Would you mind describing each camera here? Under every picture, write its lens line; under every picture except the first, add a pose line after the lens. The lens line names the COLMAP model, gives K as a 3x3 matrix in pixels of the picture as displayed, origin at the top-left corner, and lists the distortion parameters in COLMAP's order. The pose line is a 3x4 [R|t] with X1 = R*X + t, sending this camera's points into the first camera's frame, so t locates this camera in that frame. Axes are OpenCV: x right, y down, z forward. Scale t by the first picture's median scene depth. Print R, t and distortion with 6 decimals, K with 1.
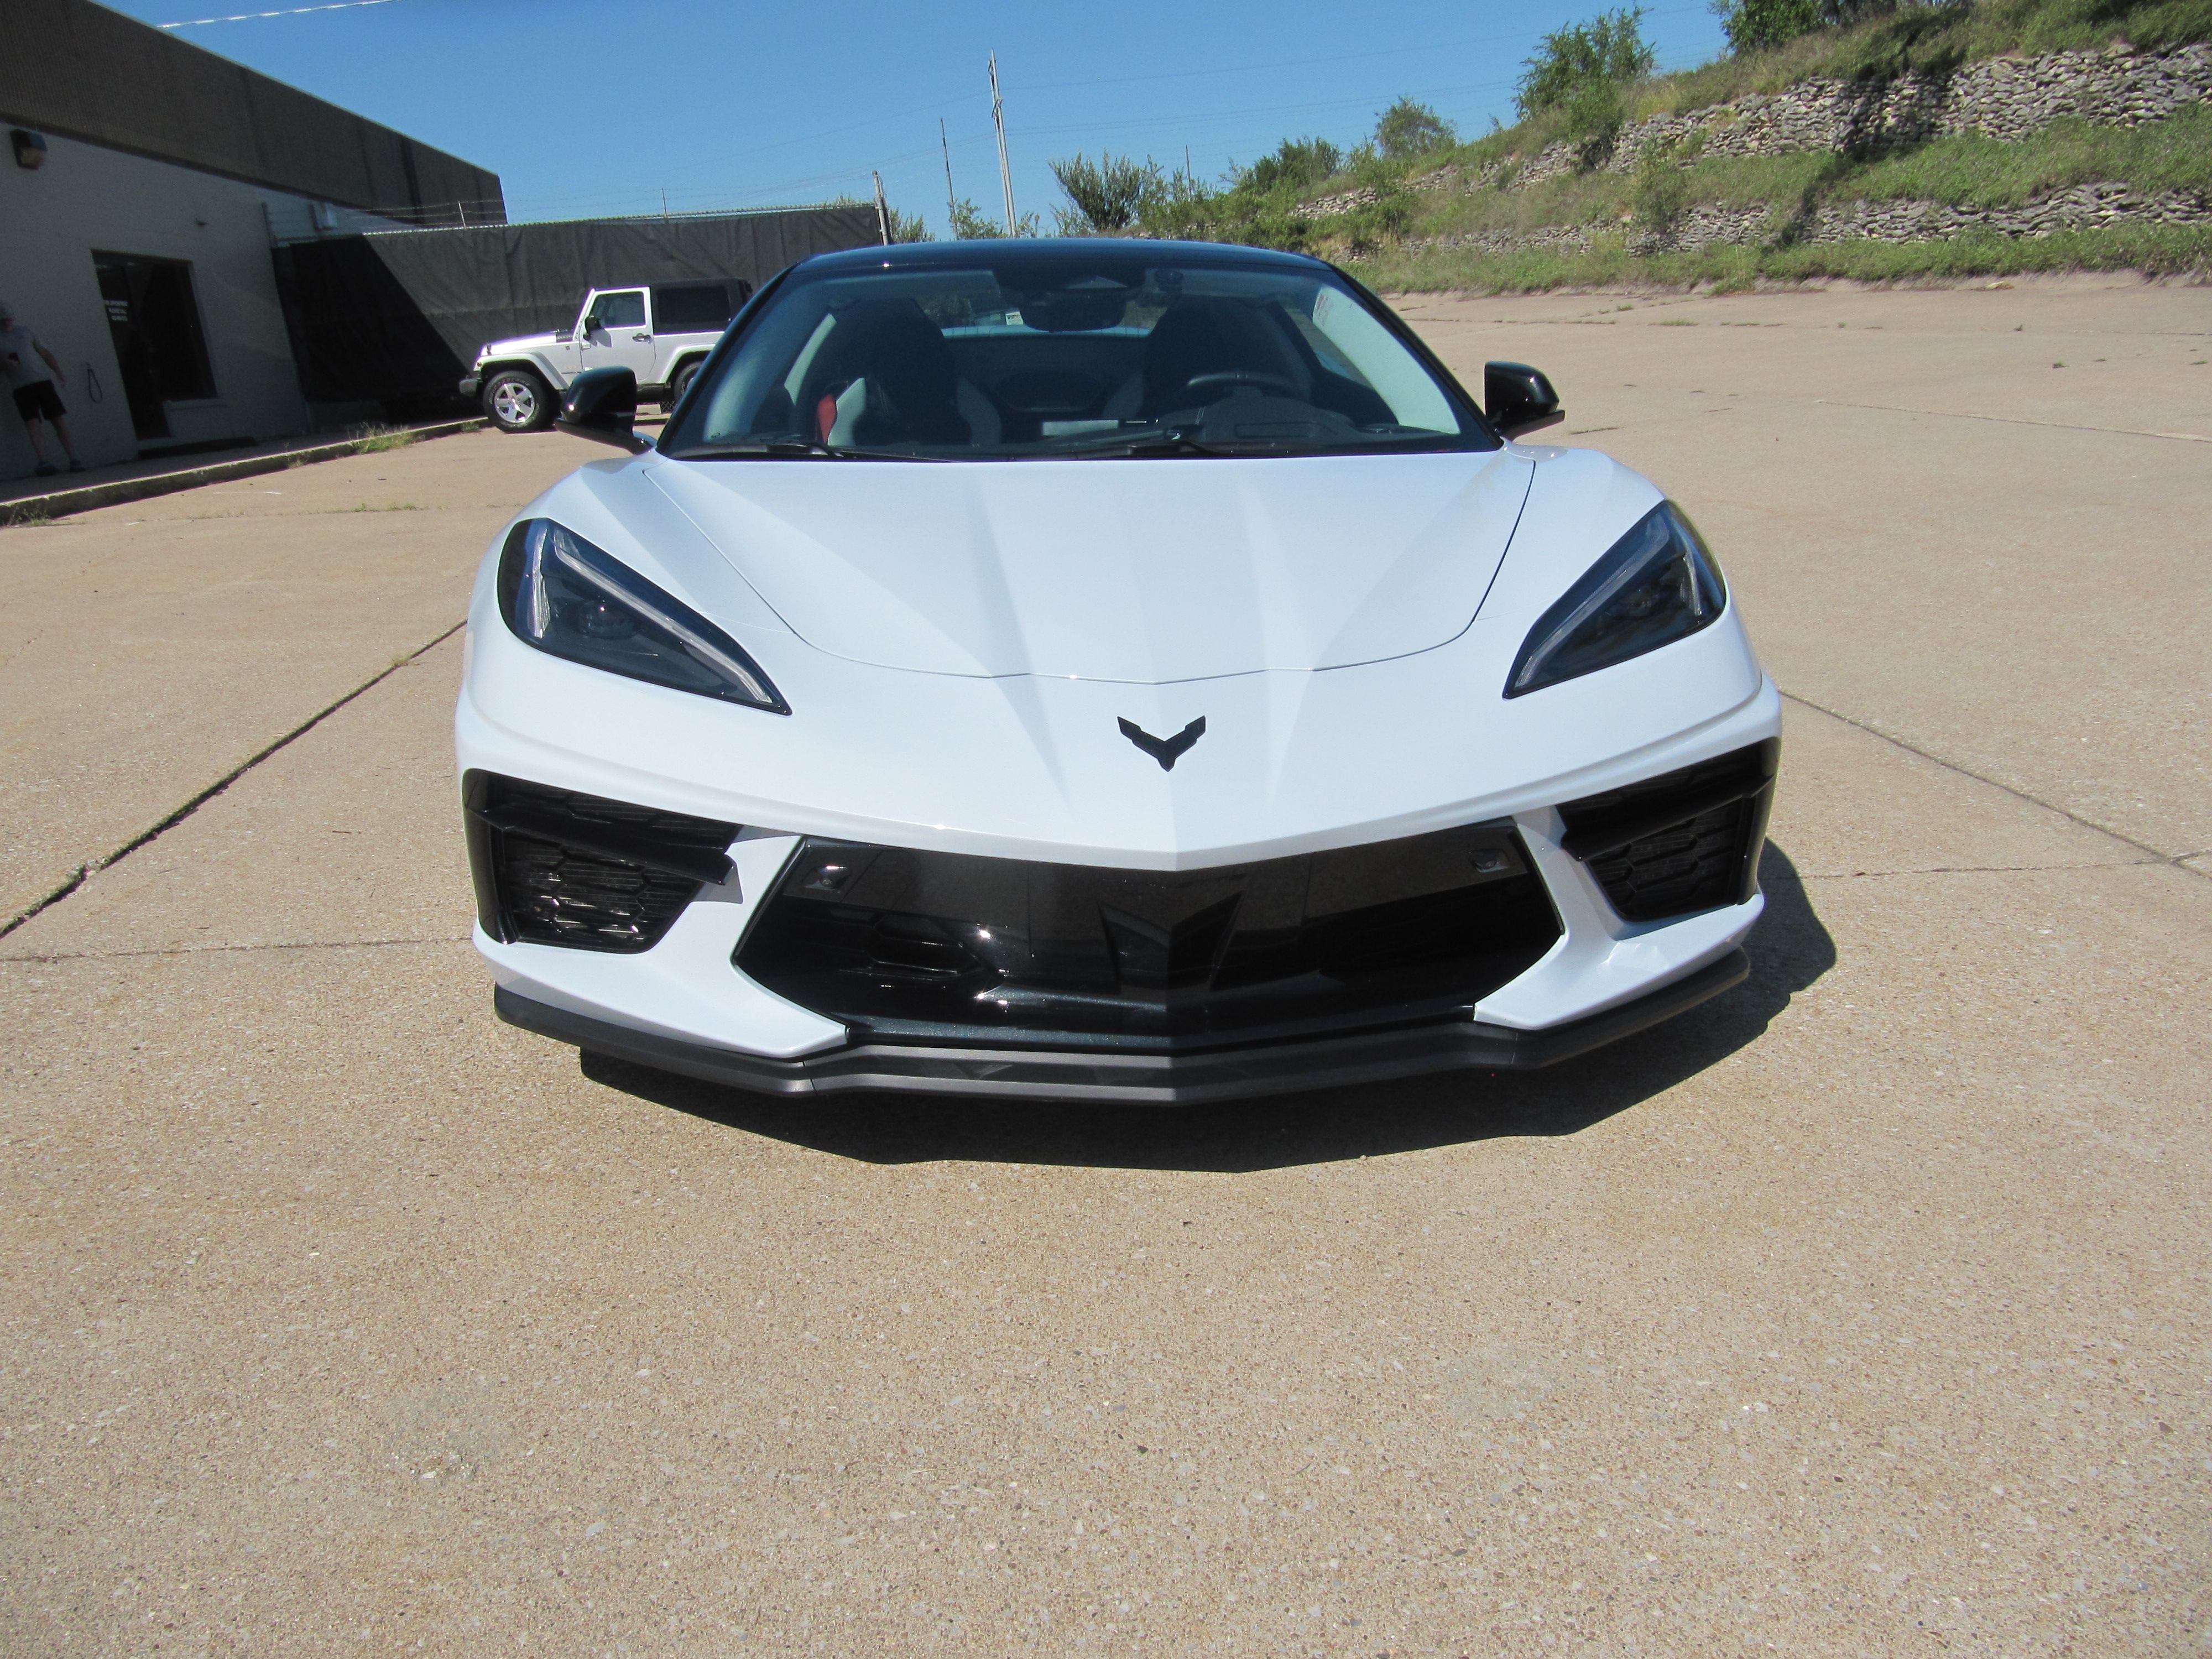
lens RADIAL K [[1821.1, 0, 1122.6], [0, 1821.1, 850.2], [0, 0, 1]] dist [-0.054961, 0.022011]
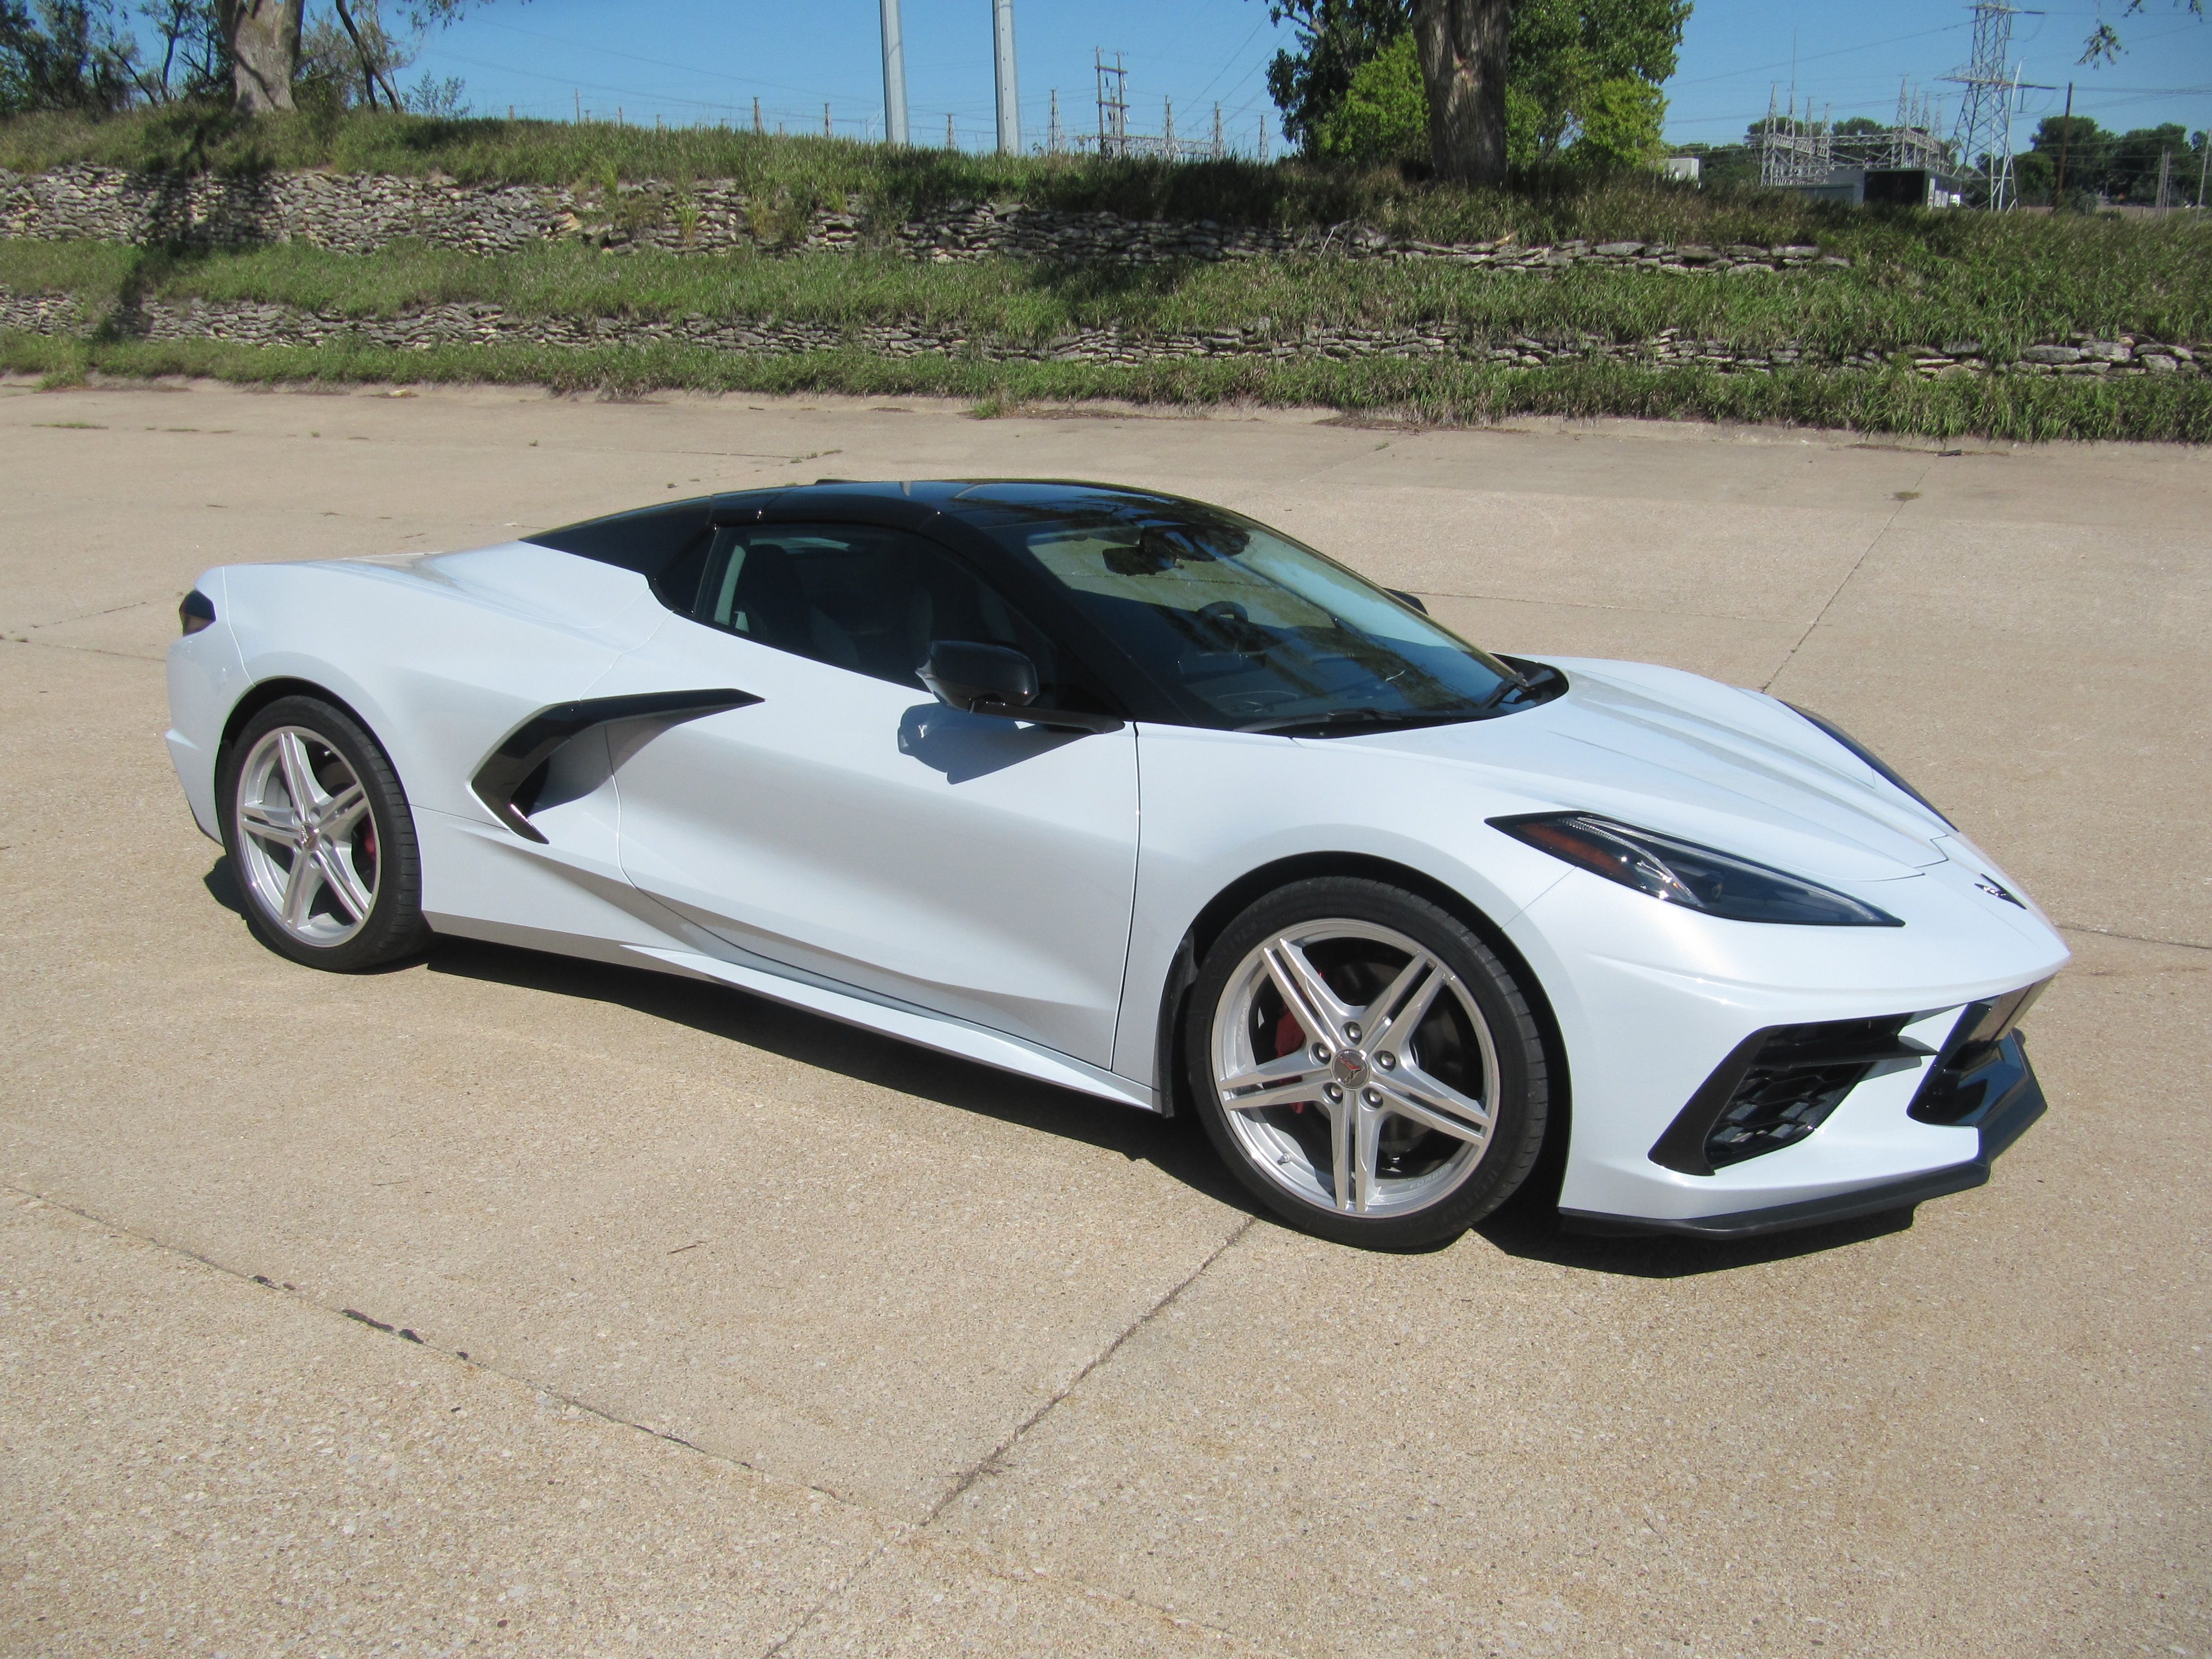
lens RADIAL K [[1821.1, 0, 1116.9], [0, 1821.1, 839.7], [0, 0, 1]] dist [-0.054961, 0.022011]
pose [[0.576687, -0.160792, 0.800985, -0.137001], [0.196053, 0.979028, 0.055380, -0.028169], [-0.793092, 0.125099, 0.596117, 0.054400]]
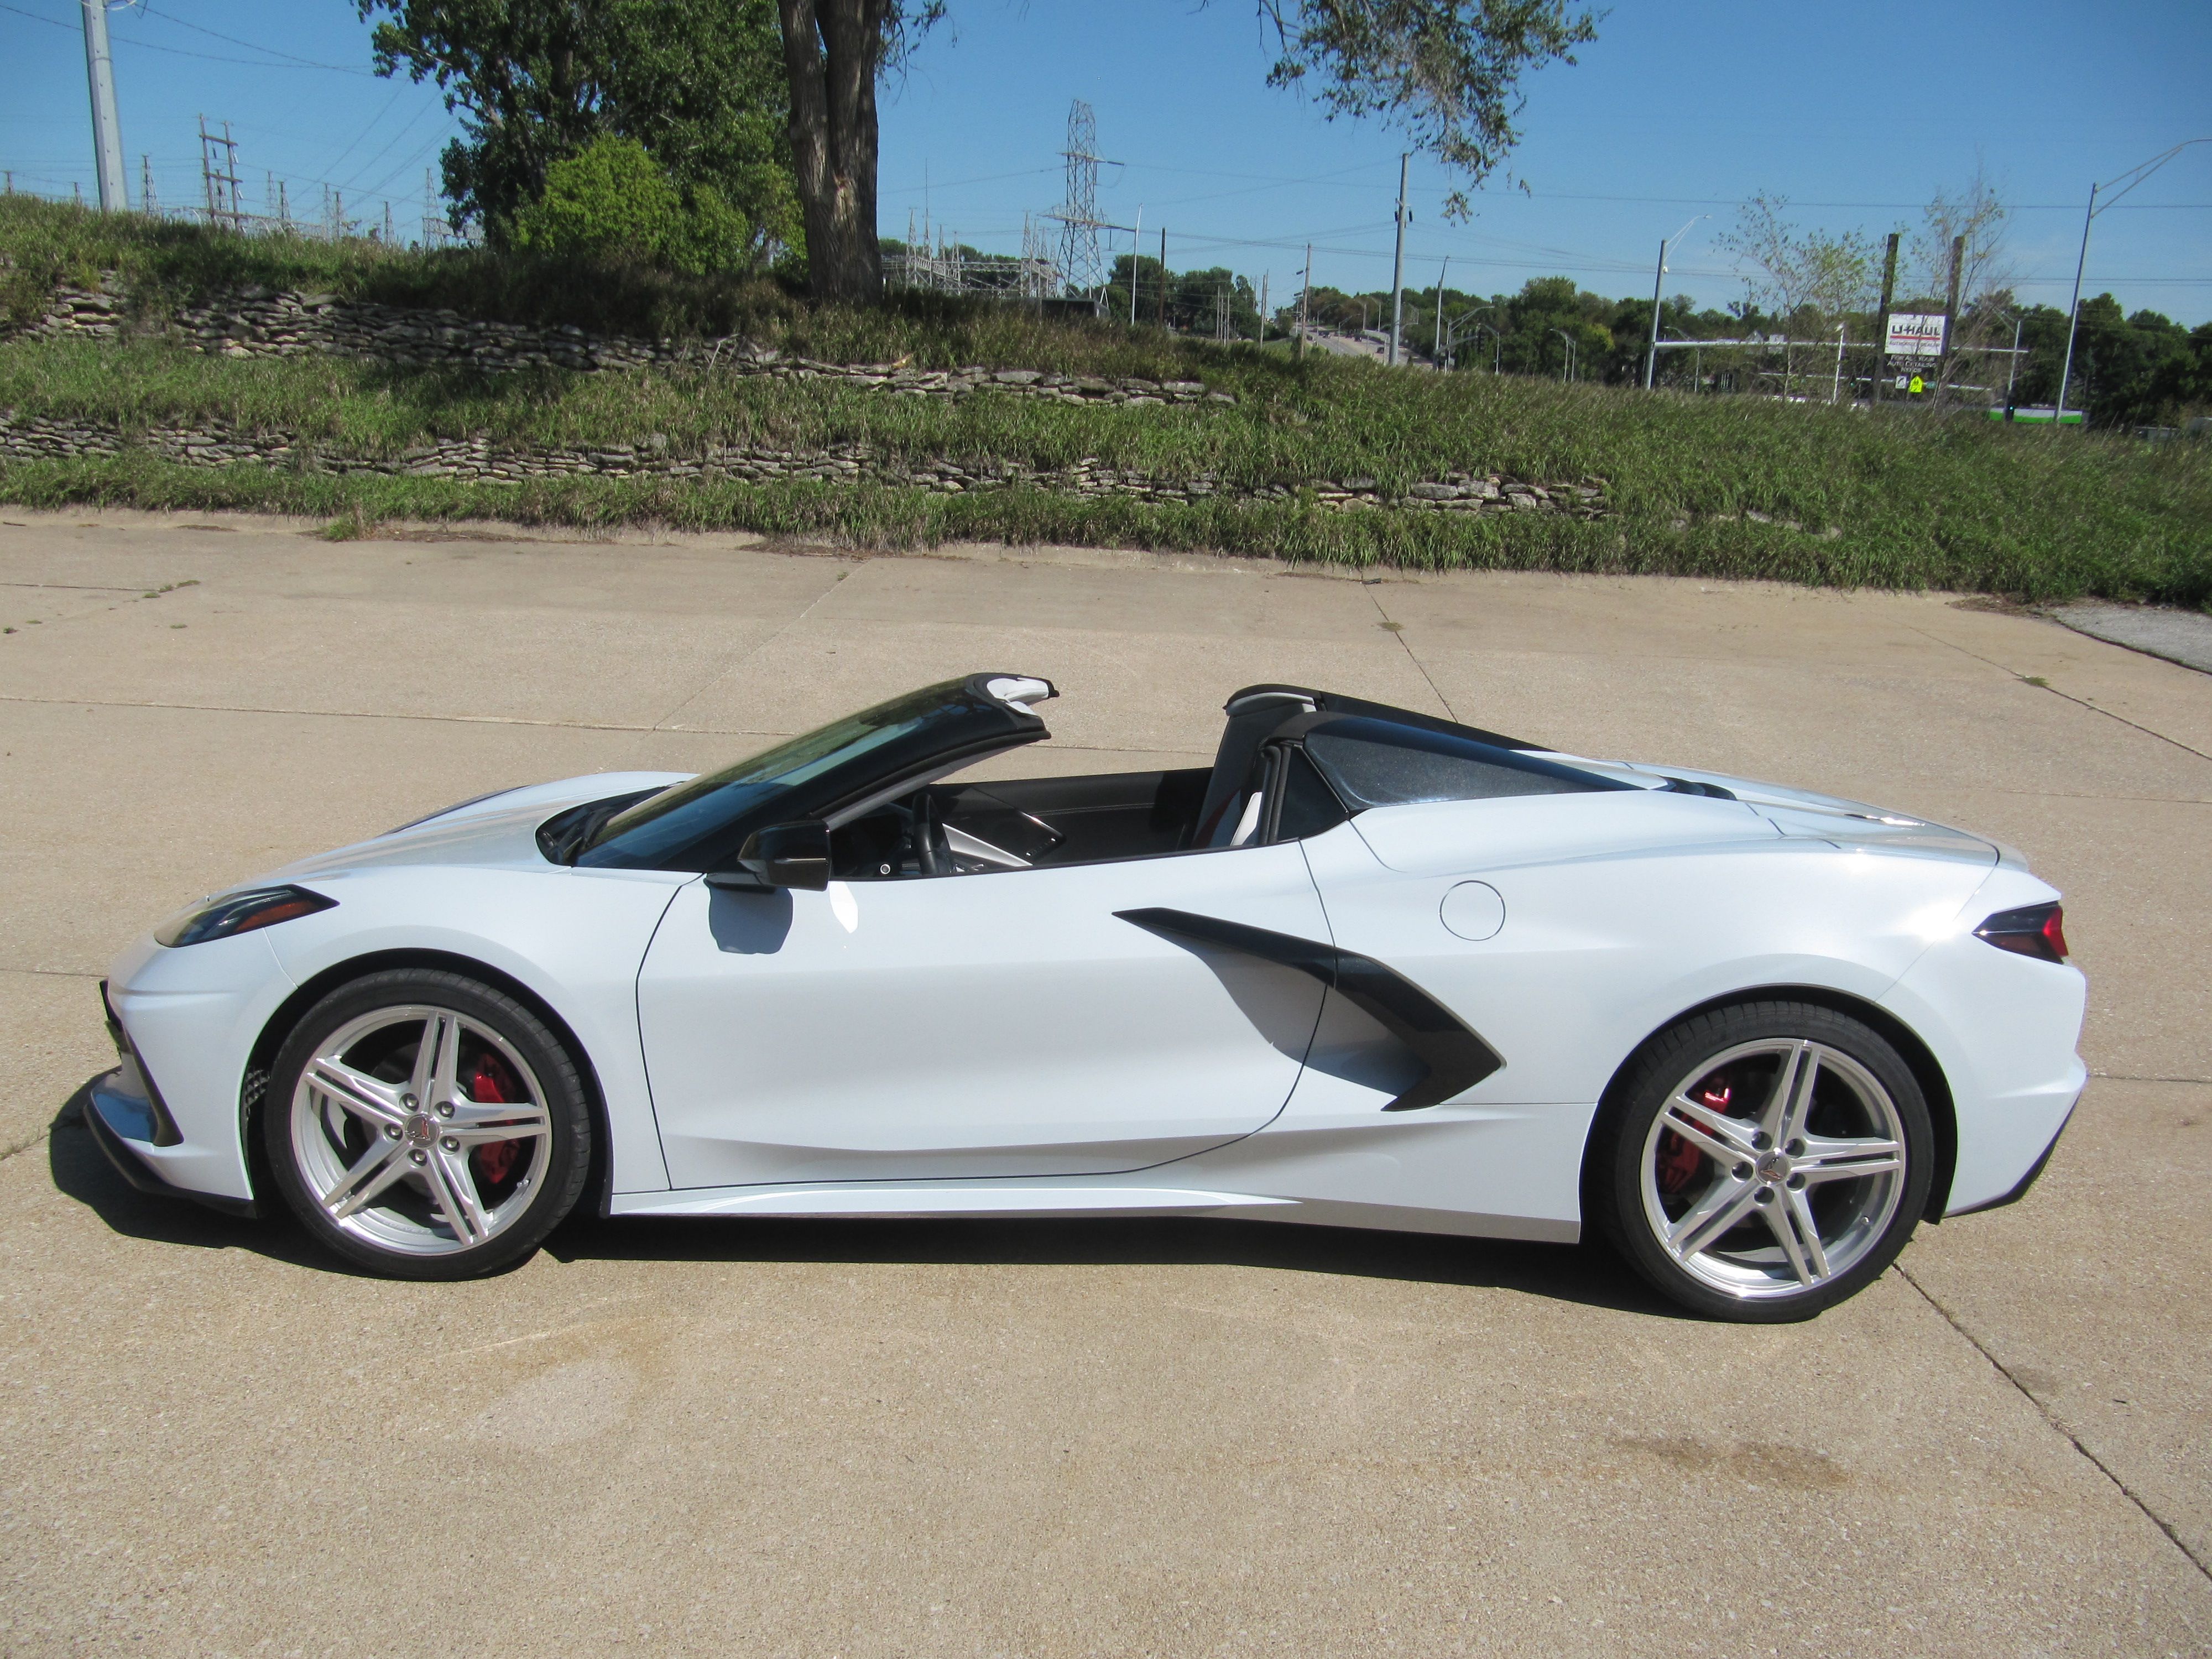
lens RADIAL K [[1821.1, 0, 1112.3], [0, 1821.1, 854.5], [0, 0, 1]] dist [-0.054961, 0.022011]
pose [[0.156681, -0.149492, 0.976270, -0.141629], [0.235340, 0.965657, 0.110098, -0.064253], [-0.959201, 0.212505, 0.186482, 0.159185]]
